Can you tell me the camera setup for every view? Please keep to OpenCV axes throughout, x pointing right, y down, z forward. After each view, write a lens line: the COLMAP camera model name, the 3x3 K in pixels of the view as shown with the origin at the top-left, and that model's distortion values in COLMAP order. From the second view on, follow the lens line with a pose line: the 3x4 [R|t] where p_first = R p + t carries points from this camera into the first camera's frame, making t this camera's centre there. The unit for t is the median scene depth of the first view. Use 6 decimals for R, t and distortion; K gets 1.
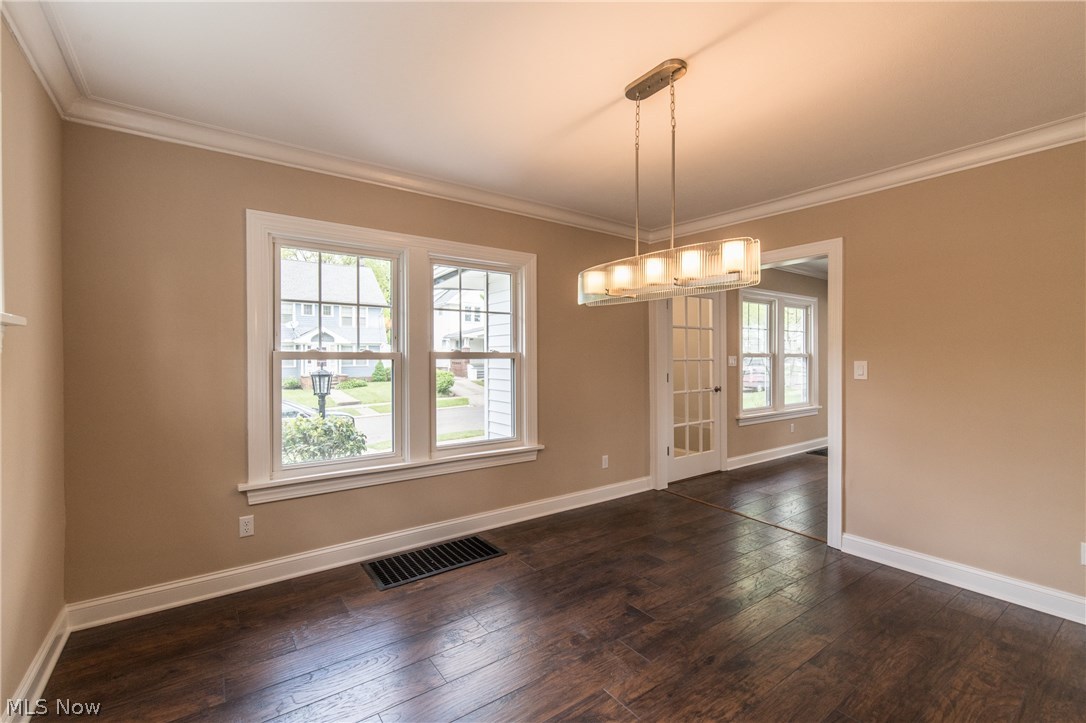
lens RADIAL K [[467.0, 0, 541.5], [0, 467.0, 359.2], [0, 0, 1]] dist [0.006600, 0.000491]
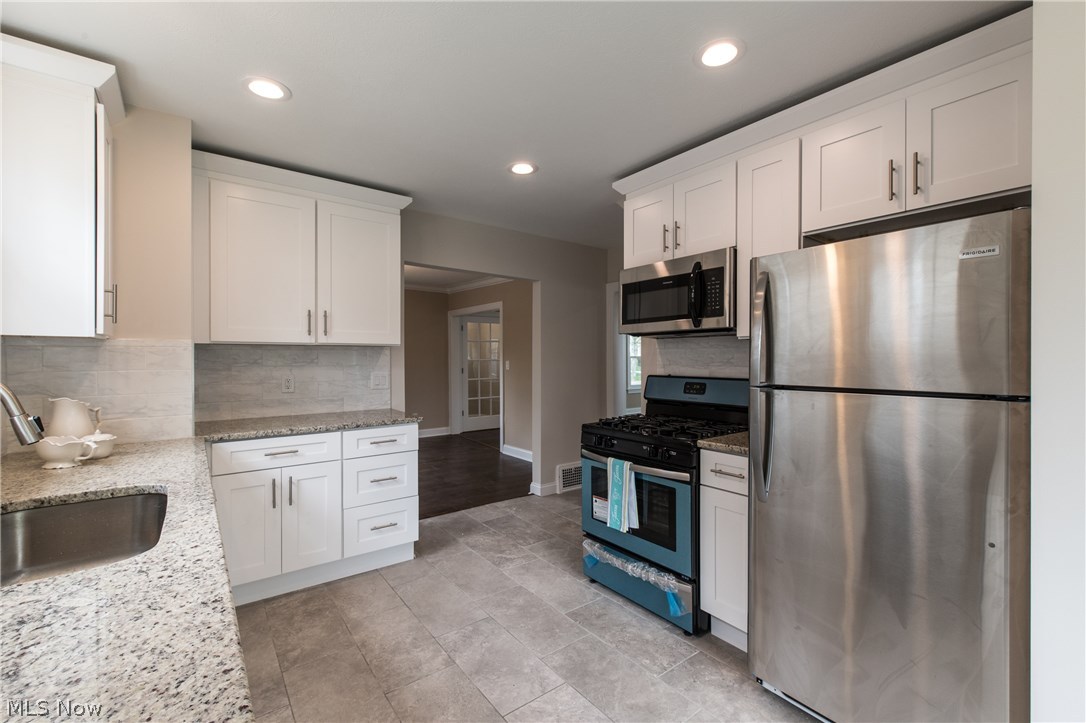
lens RADIAL K [[467.0, 0, 542.9], [0, 467.0, 356.4], [0, 0, 1]] dist [0.006600, 0.000491]
pose [[0.999722, 0.000035, 0.023586, 0.825522], [0.000014, 0.999998, -0.002059, -0.012719], [-0.023586, 0.002059, 0.999720, -1.132964]]
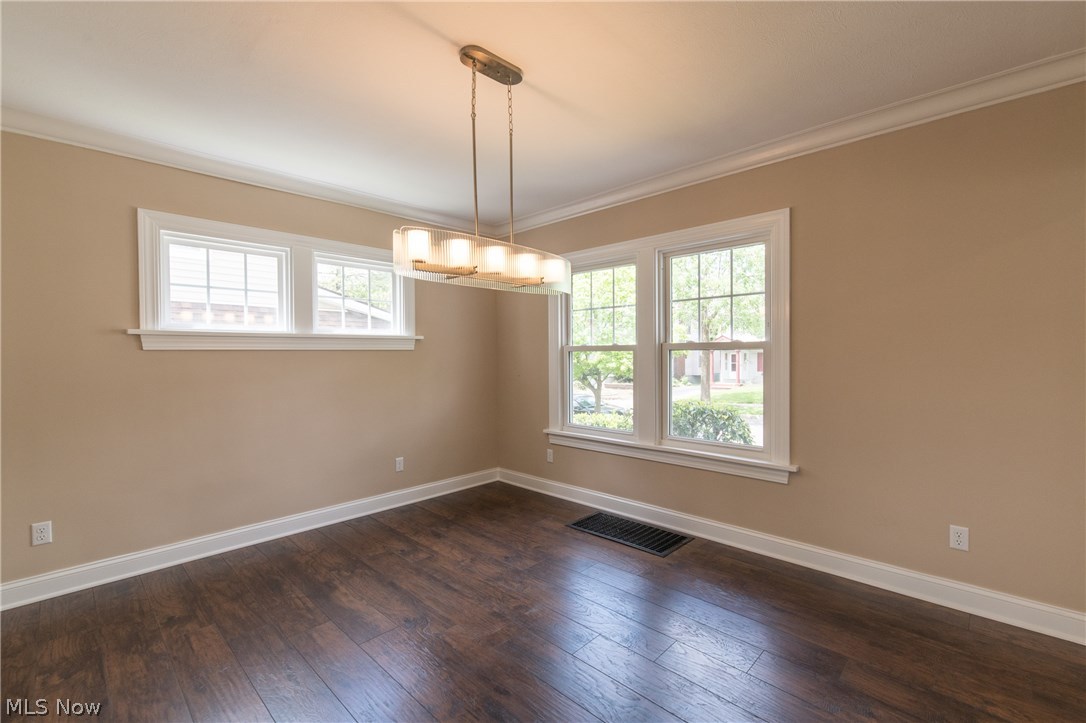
lens RADIAL K [[467.0, 0, 544.8], [0, 467.0, 362.6], [0, 0, 1]] dist [0.006600, 0.000491]
pose [[0.175744, 0.017505, -0.984280, 0.813869], [0.009056, 0.999771, 0.019397, 0.005715], [0.984394, -0.012323, 0.175546, 0.616952]]
